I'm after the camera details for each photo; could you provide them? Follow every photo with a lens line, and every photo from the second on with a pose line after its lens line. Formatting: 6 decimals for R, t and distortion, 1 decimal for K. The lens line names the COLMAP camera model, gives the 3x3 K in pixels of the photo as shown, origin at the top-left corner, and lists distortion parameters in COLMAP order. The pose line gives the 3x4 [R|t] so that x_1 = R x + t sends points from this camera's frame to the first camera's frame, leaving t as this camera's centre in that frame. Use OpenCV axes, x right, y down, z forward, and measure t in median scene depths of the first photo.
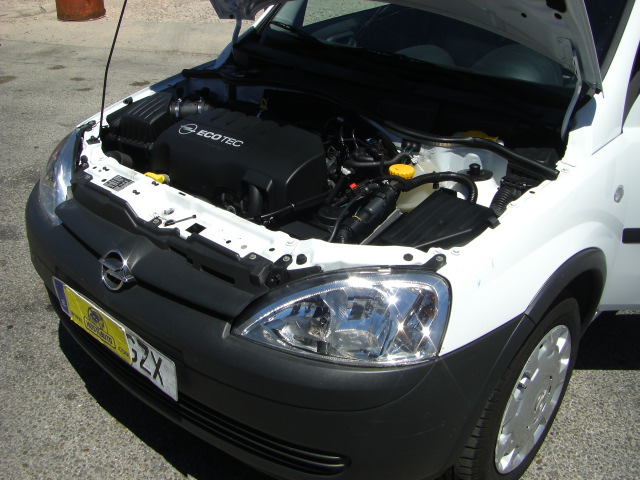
lens RADIAL K [[725.2, 0, 321.5], [0, 725.2, 203.4], [0, 0, 1]] dist [-0.199385, 0.123977]
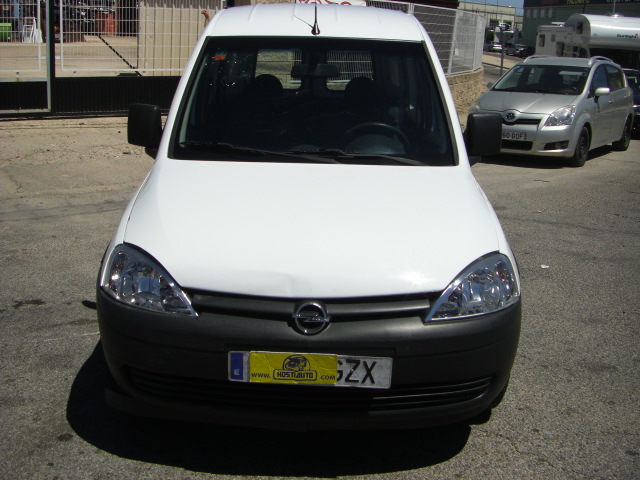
lens RADIAL K [[733.1, 0, 318.1], [0, 733.1, 205.4], [0, 0, 1]] dist [-0.219504, 0.261415]
pose [[0.747634, -0.157117, 0.645258, -1.058541], [0.262445, 0.962424, -0.069739, -0.009478], [-0.610054, 0.221484, 0.760775, -0.086205]]
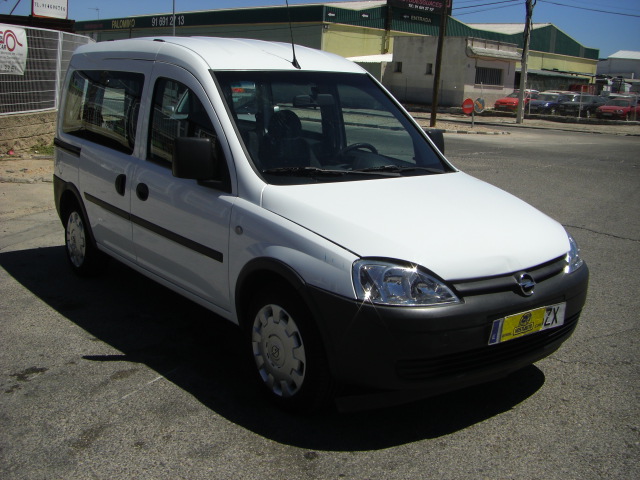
lens RADIAL K [[715.4, 0, 320.0], [0, 715.4, 240.0], [0, 0, 1]] dist [-0.006541, -0.002954]
pose [[0.177631, -0.242247, 0.953815, -1.967054], [0.372711, 0.913587, 0.162619, -0.471323], [-0.910787, 0.326611, 0.252570, 0.924568]]
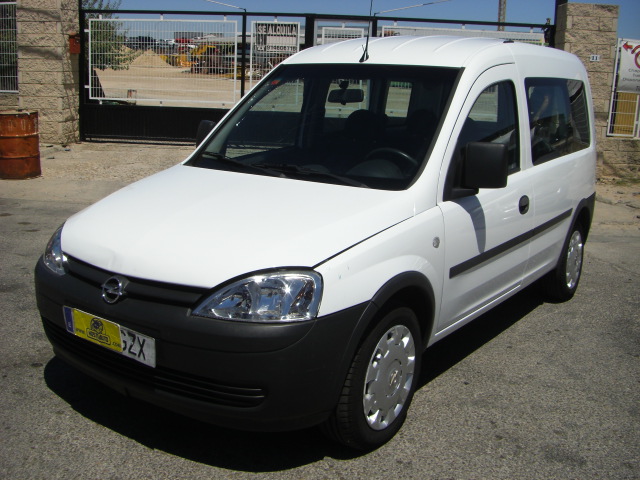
lens RADIAL K [[733.1, 0, 318.1], [0, 733.1, 205.4], [0, 0, 1]] dist [-0.219504, 0.261415]
pose [[0.992780, -0.015320, 0.118971, -0.027763], [0.043243, 0.970830, -0.235837, 0.285430], [-0.111888, 0.239279, 0.964483, -0.567441]]
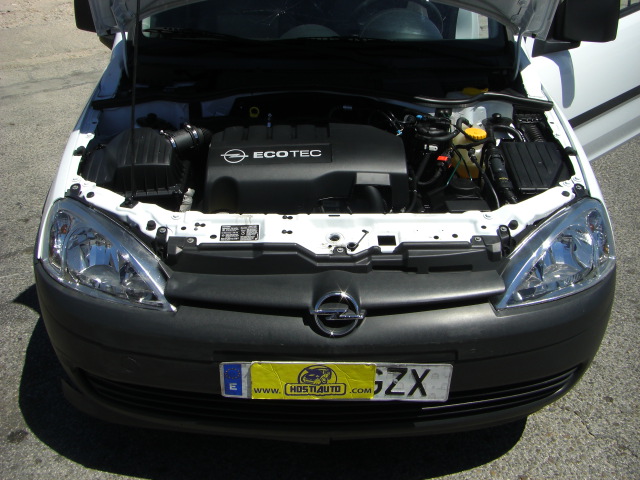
lens RADIAL K [[725.2, 0, 321.5], [0, 725.2, 203.4], [0, 0, 1]] dist [-0.199385, 0.123977]
pose [[0.731313, -0.313246, 0.605854, -0.775006], [0.281141, 0.947766, 0.150666, -0.175973], [-0.621403, 0.060146, 0.781179, 0.259061]]
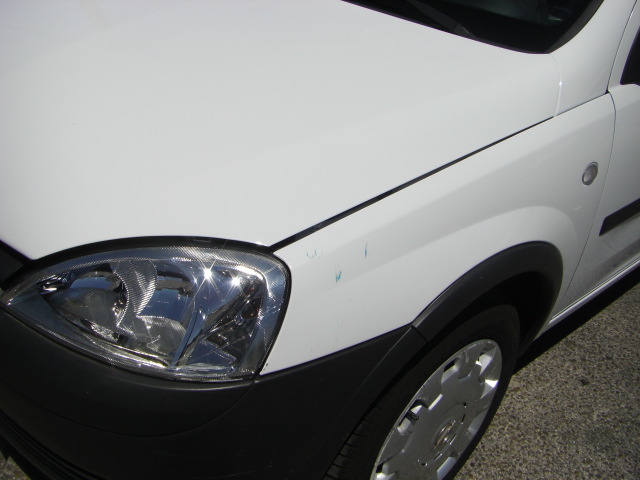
lens RADIAL K [[725.2, 0, 321.5], [0, 725.2, 203.4], [0, 0, 1]] dist [-0.199385, 0.123977]
pose [[0.992866, 0.114298, -0.033954, 0.179435], [-0.111501, 0.990913, 0.075230, -0.007265], [0.042244, -0.070907, 0.996588, 0.255898]]
